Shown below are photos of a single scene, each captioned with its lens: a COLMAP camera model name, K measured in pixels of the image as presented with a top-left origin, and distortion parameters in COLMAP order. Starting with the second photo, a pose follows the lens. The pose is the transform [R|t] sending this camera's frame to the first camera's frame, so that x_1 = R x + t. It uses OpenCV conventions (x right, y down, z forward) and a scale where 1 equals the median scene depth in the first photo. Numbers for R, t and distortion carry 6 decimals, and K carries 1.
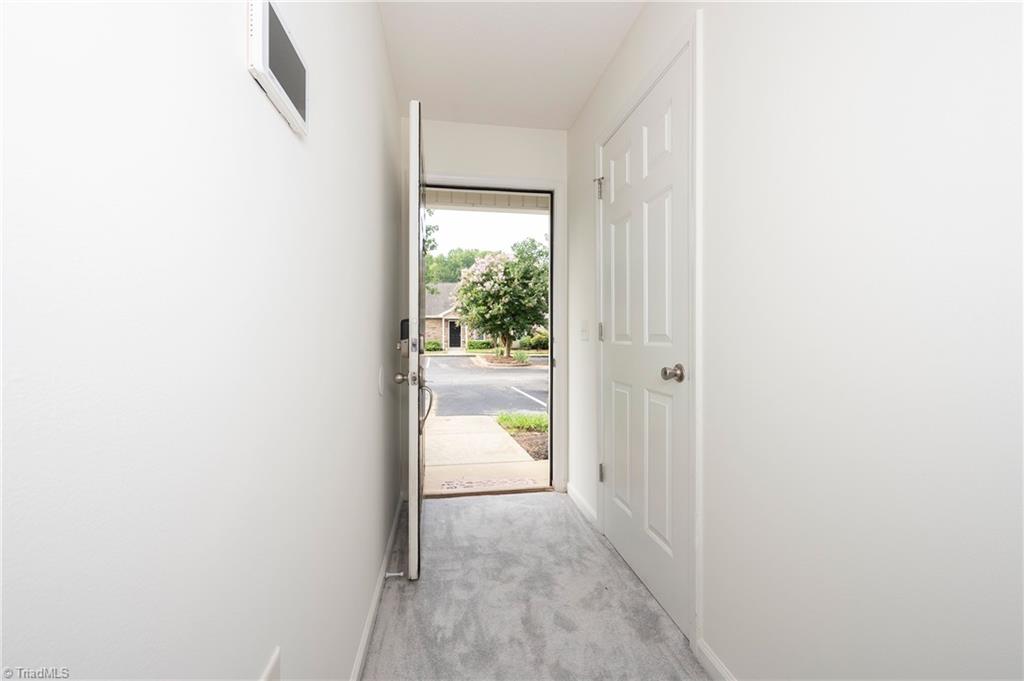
lens RADIAL K [[405.5, 0, 506.8], [0, 405.5, 334.8], [0, 0, 1]] dist [0.000138, -0.000026]
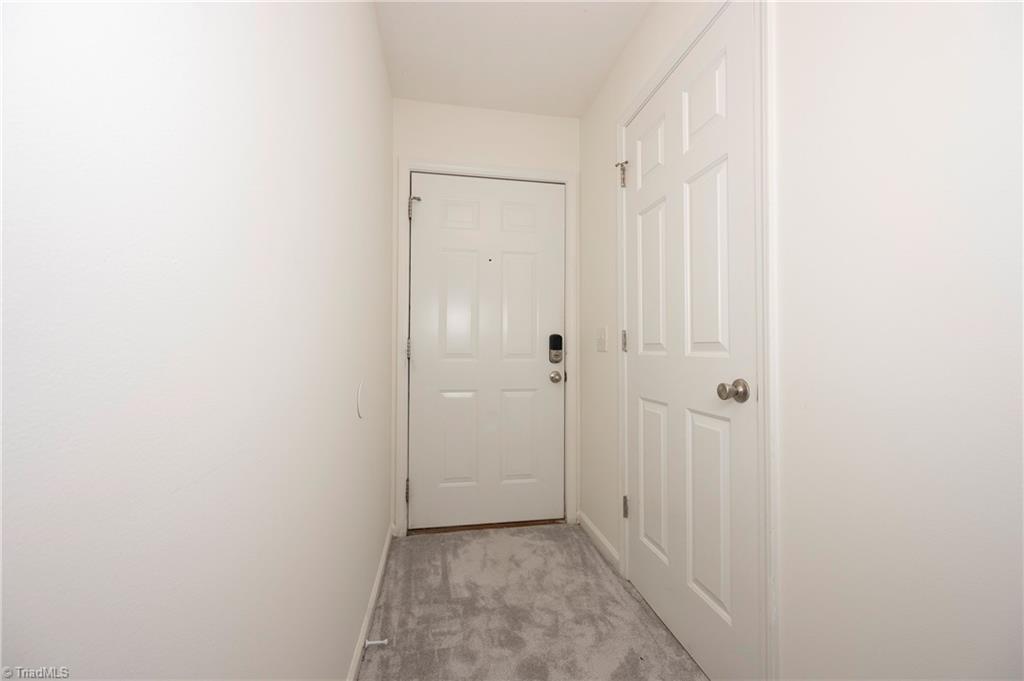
lens RADIAL K [[403.6, 0, 512.8], [0, 403.6, 340.6], [0, 0, 1]] dist [0.000108, -0.000095]
pose [[0.999777, 0.002527, 0.020959, -0.025290], [-0.002108, 0.999798, -0.019996, 0.011061], [-0.021006, 0.019947, 0.999580, 0.174874]]
